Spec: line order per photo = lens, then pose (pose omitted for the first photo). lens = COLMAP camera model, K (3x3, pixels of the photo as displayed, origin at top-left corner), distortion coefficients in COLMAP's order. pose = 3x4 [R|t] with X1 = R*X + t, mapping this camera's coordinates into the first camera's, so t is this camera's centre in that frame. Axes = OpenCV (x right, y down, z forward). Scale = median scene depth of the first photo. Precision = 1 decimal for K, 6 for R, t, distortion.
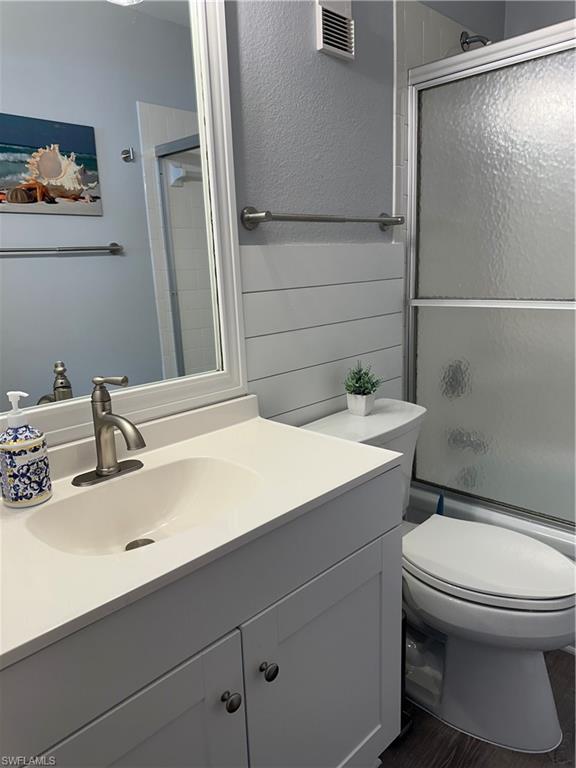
lens RADIAL K [[536.3, 0, 283.8], [0, 536.3, 380.6], [0, 0, 1]] dist [0.007420, 0.001867]
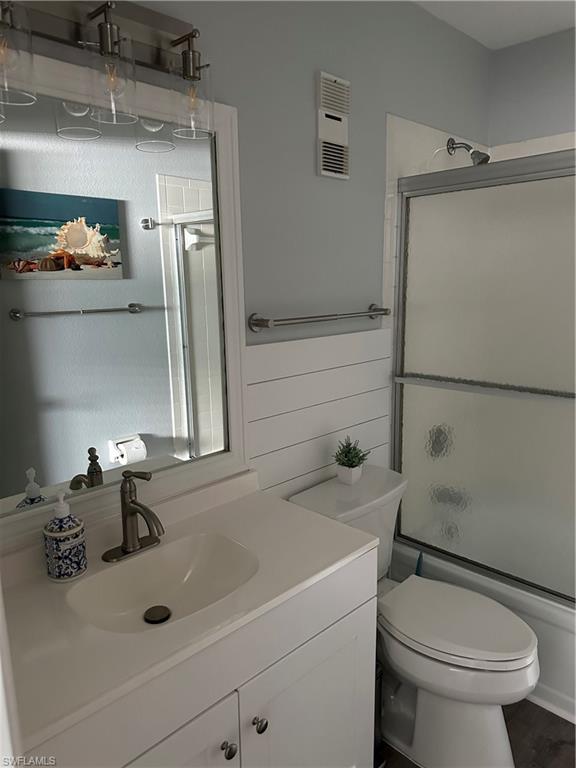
lens RADIAL K [[538.7, 0, 288.0], [0, 538.7, 384.0], [0, 0, 1]] dist [0.036244, -0.001471]
pose [[0.999681, 0.025226, -0.001459, 0.009067], [-0.025247, 0.999535, -0.017103, -0.107786], [0.001027, 0.017135, 0.999853, -0.129919]]
